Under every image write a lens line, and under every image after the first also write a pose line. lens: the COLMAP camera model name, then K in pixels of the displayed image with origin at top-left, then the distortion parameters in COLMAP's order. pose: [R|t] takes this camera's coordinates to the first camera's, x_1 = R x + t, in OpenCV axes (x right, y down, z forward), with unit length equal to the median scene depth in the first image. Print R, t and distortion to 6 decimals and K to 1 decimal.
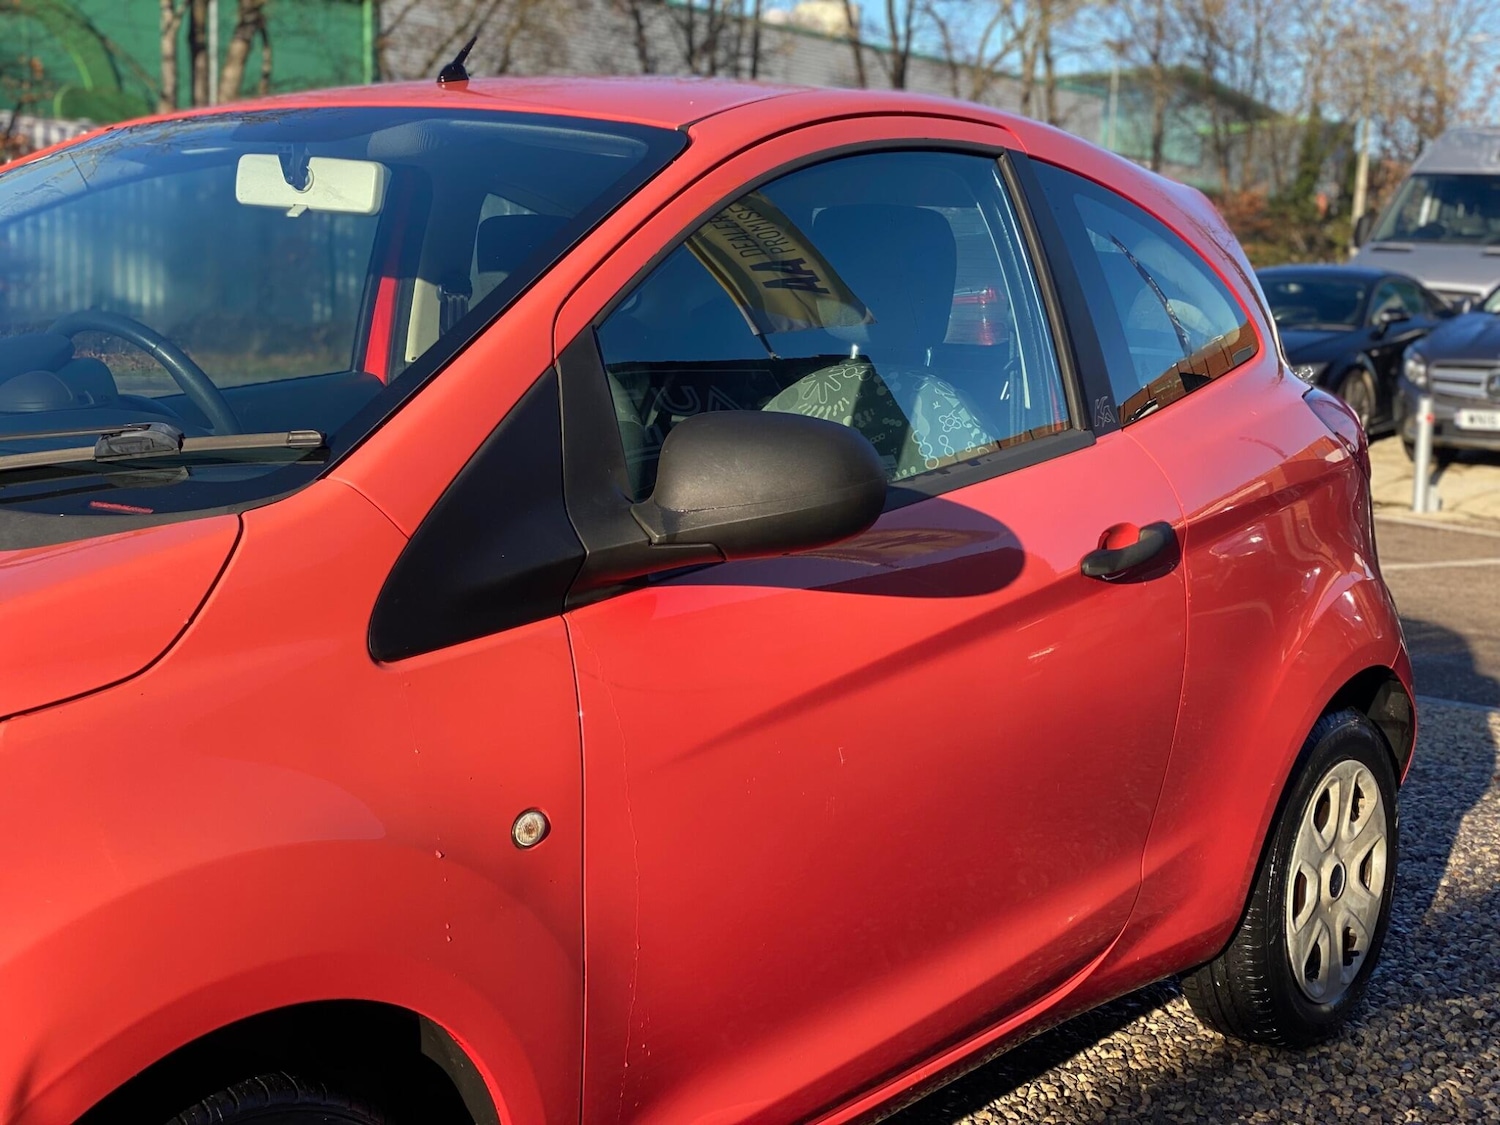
lens RADIAL K [[2230.9, 0, 742.5], [0, 2230.9, 566.0], [0, 0, 1]] dist [0.132431, 0.000000]
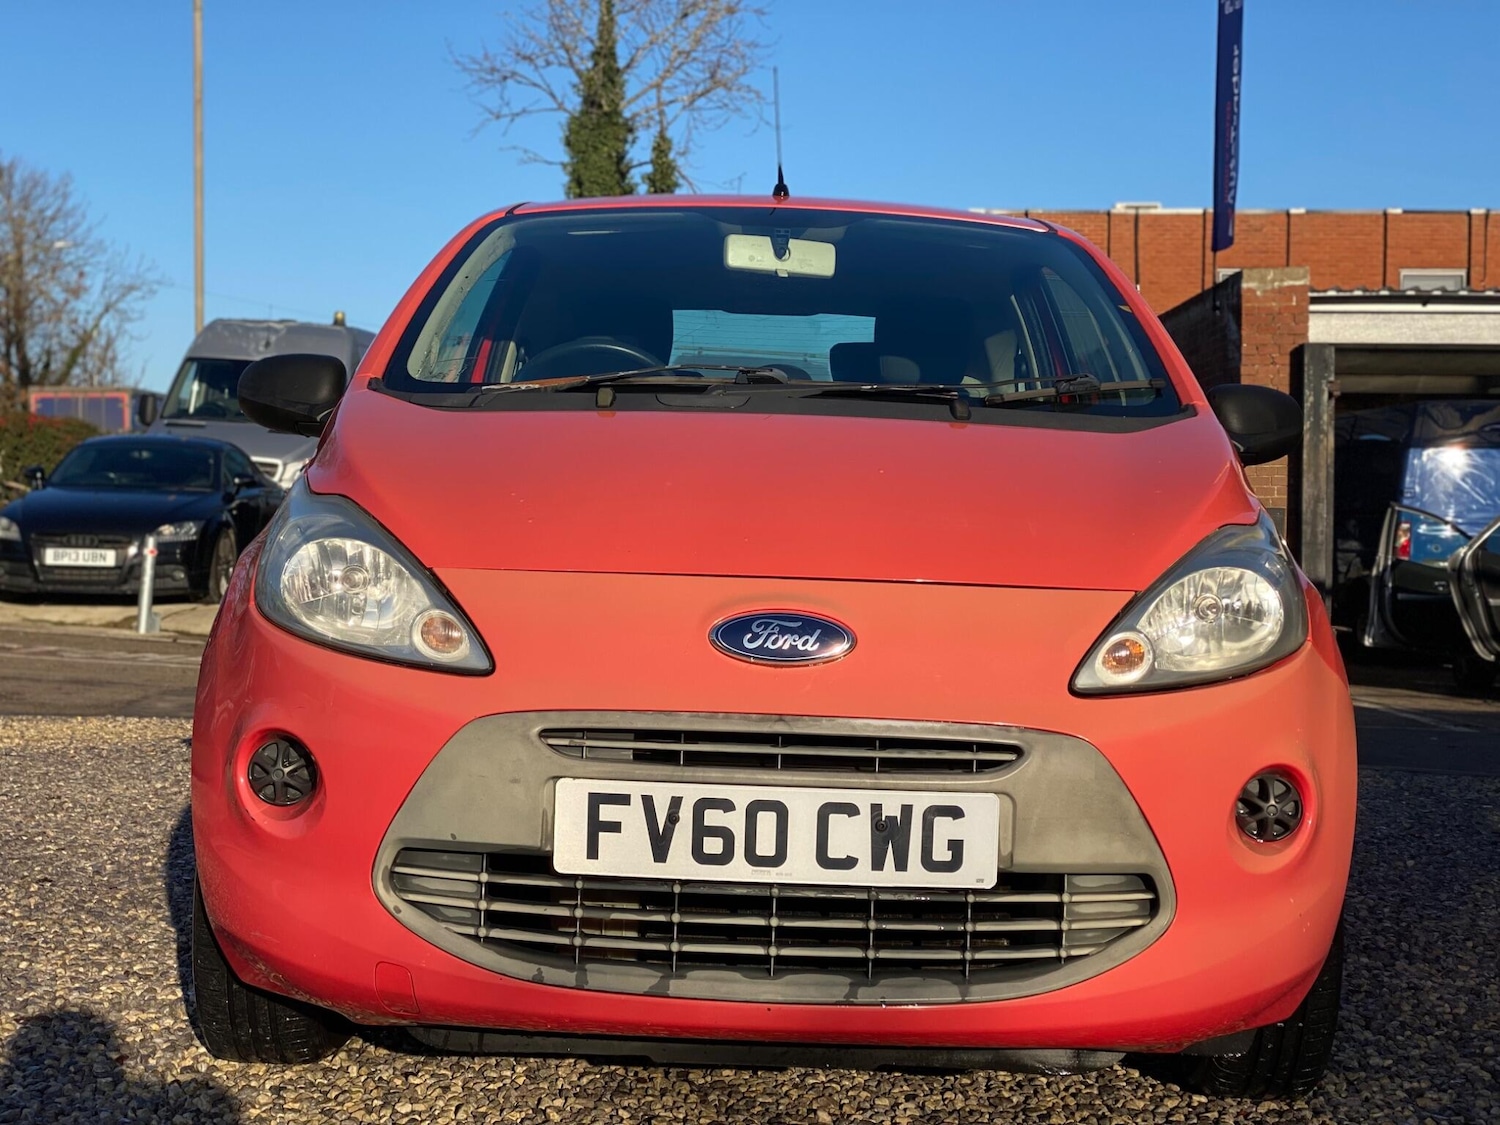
lens RADIAL K [[2230.9, 0, 741.3], [0, 2230.9, 555.0], [0, 0, 1]] dist [0.132431, 0.000000]
pose [[0.800207, -0.018944, 0.599424, -0.843405], [0.075048, 0.994807, -0.068747, 0.096546], [-0.595009, 0.099998, 0.797474, -0.109490]]
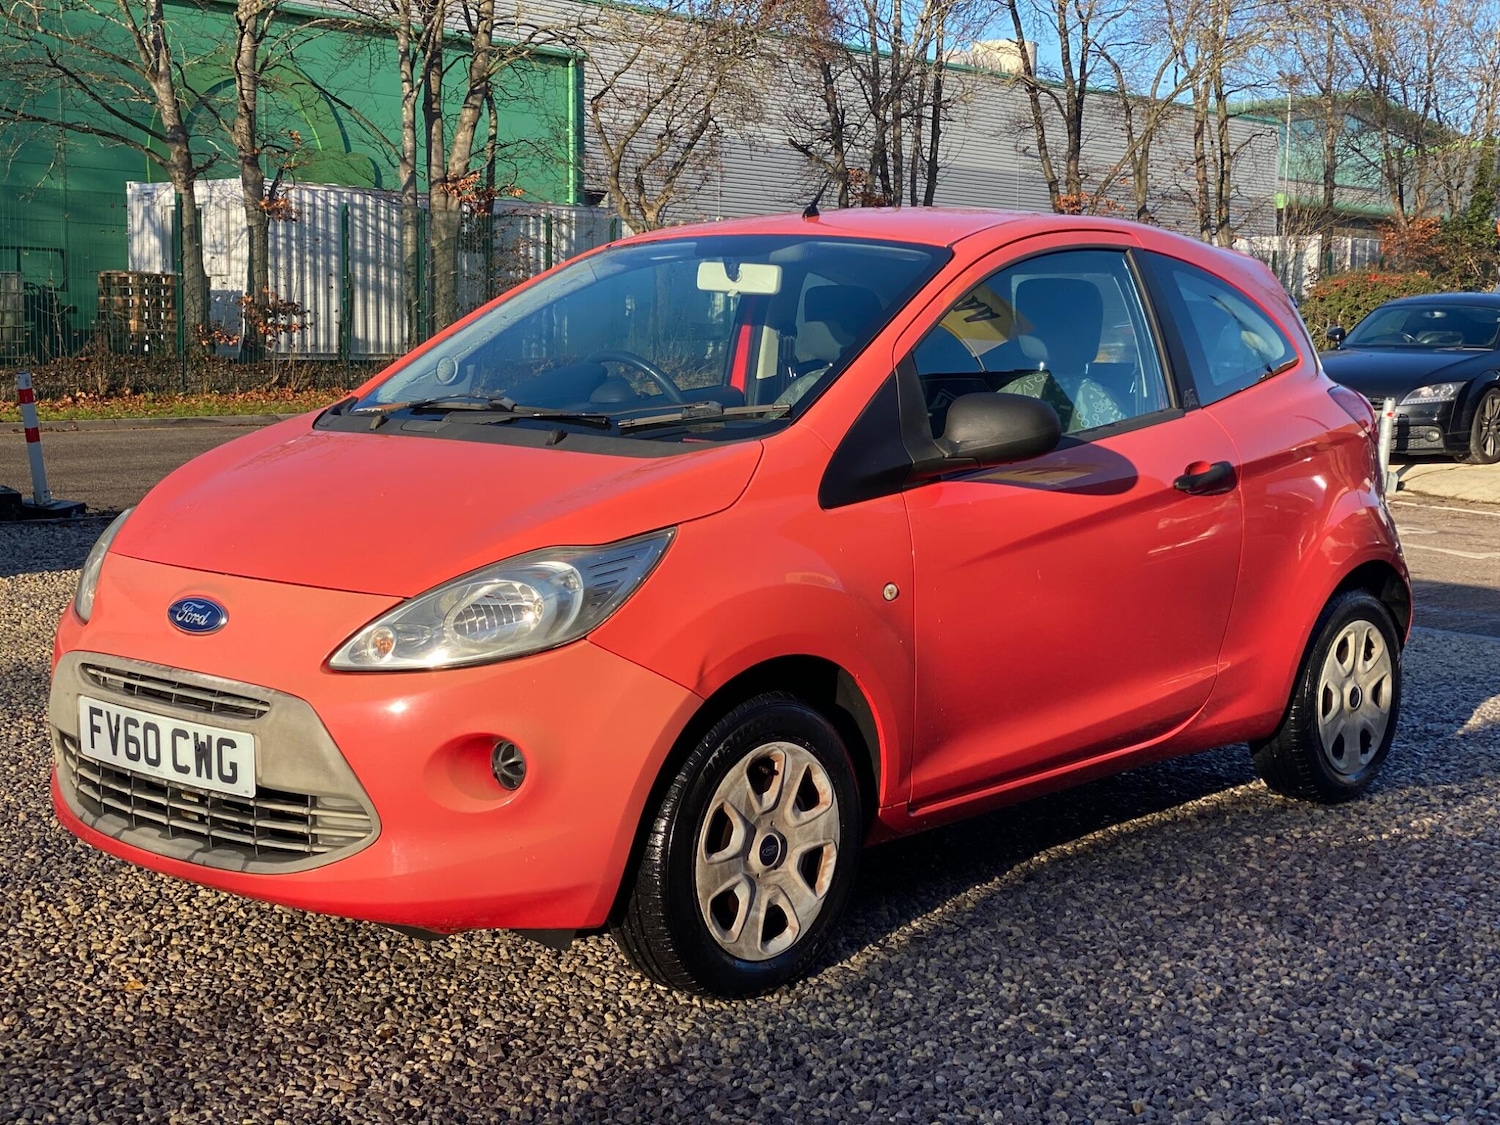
lens RADIAL K [[2230.9, 0, 746.6], [0, 2230.9, 530.4], [0, 0, 1]] dist [0.132431, 0.000000]
pose [[0.996936, -0.009824, -0.077599, -0.036758], [0.007439, 0.999493, -0.030970, 0.068821], [0.077864, 0.030298, 0.996503, -0.606147]]
